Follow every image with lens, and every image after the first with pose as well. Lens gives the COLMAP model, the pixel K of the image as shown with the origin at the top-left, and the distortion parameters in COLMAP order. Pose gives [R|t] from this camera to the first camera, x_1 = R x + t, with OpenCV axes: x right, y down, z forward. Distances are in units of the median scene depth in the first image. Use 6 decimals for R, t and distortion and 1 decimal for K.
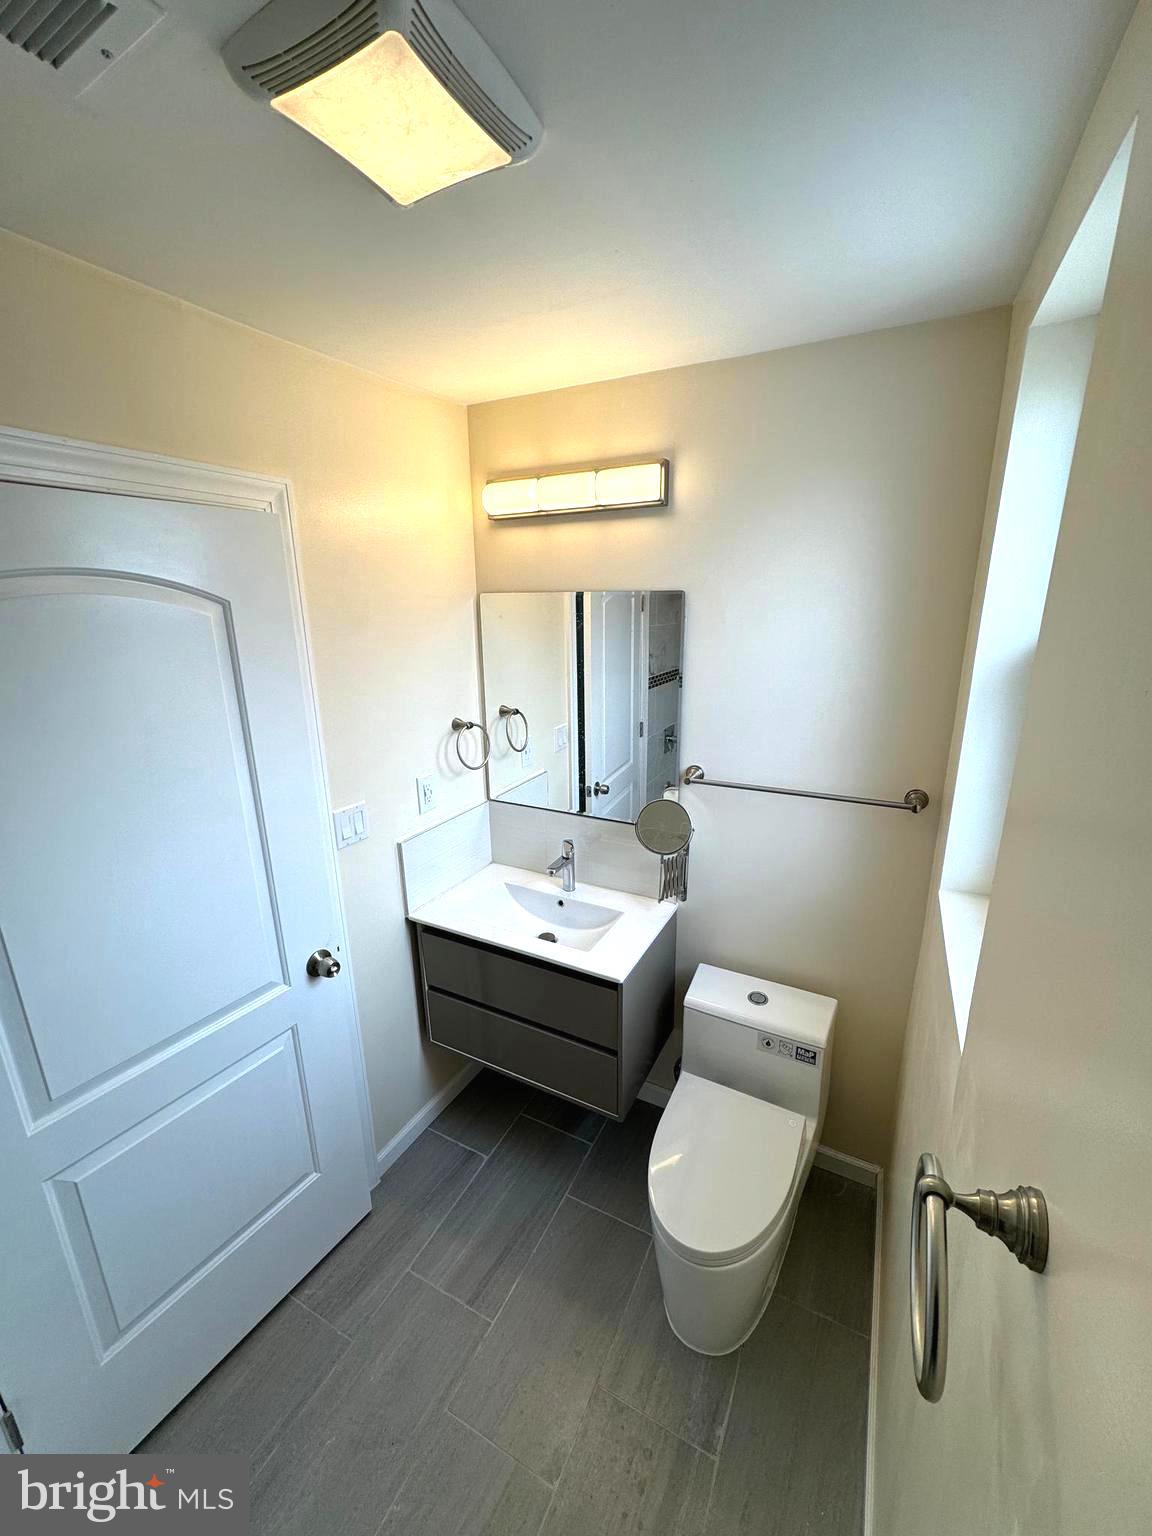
lens RADIAL K [[607.2, 0, 580.7], [0, 607.2, 768.6], [0, 0, 1]] dist [-0.001506, 0.000385]
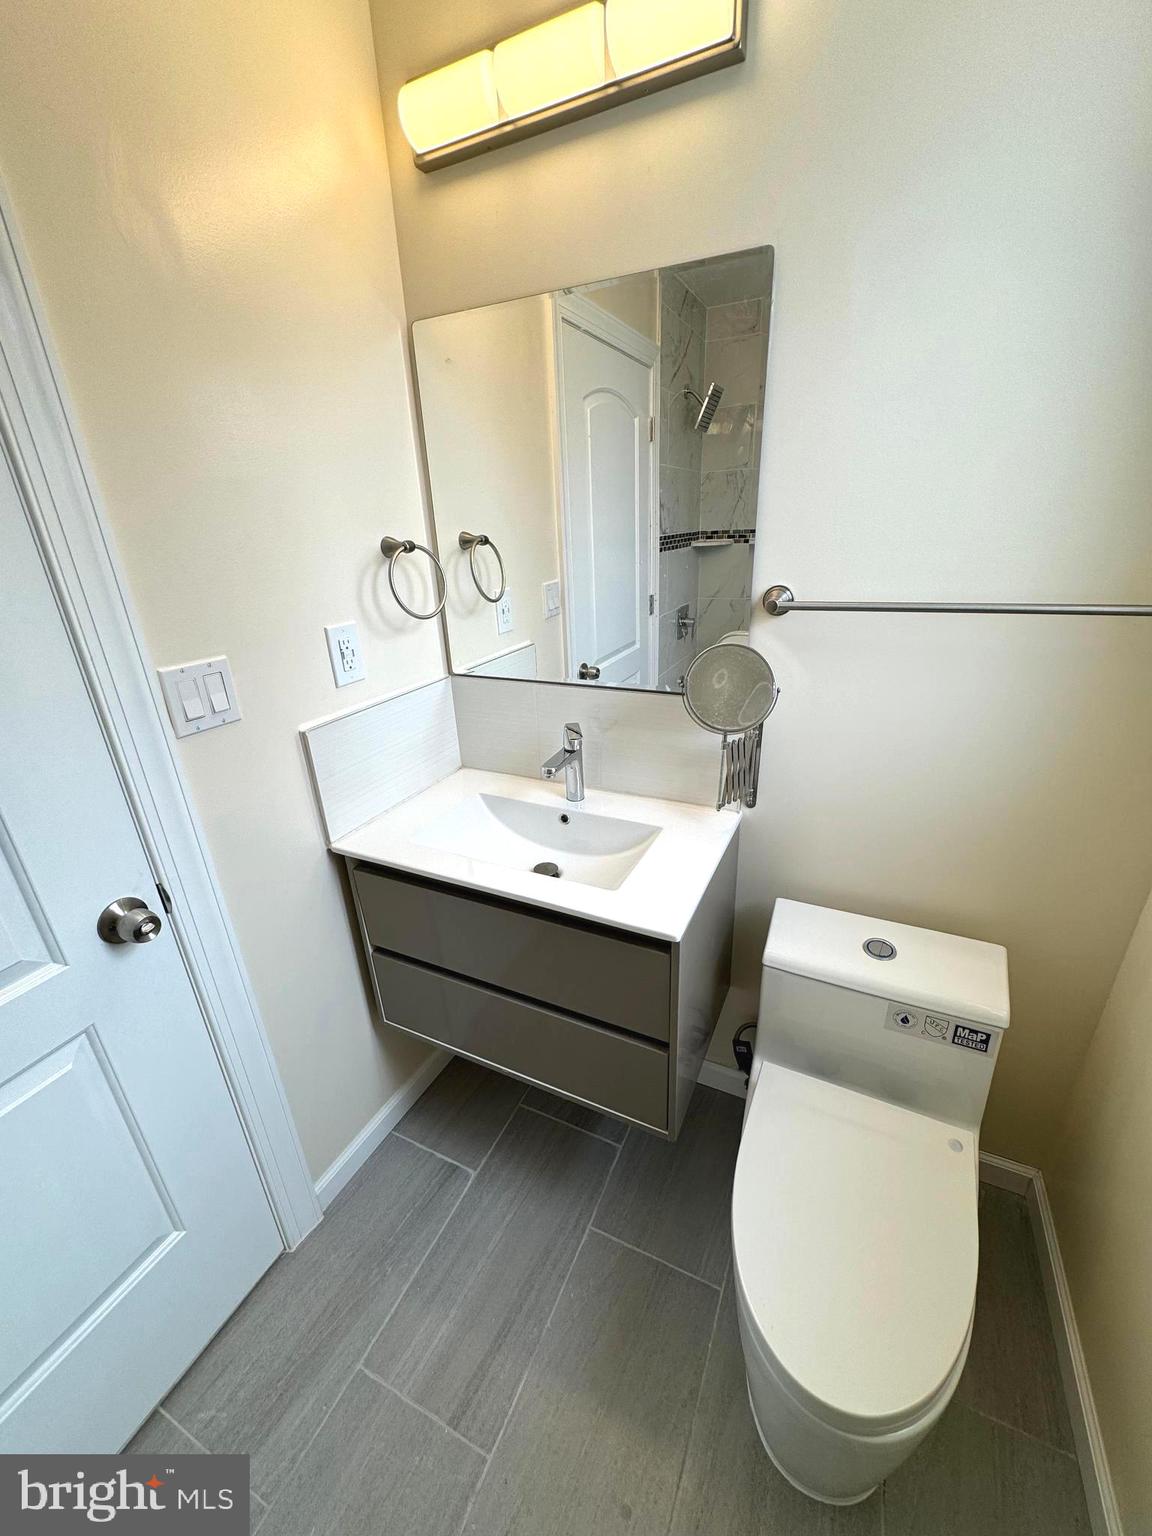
lens RADIAL K [[607.2, 0, 580.7], [0, 607.2, 768.6], [0, 0, 1]] dist [-0.001506, 0.000385]
pose [[0.999117, -0.037437, 0.019080, -0.026855], [0.034972, 0.992603, 0.116258, 0.094087], [-0.023292, -0.115488, 0.993036, 0.358606]]
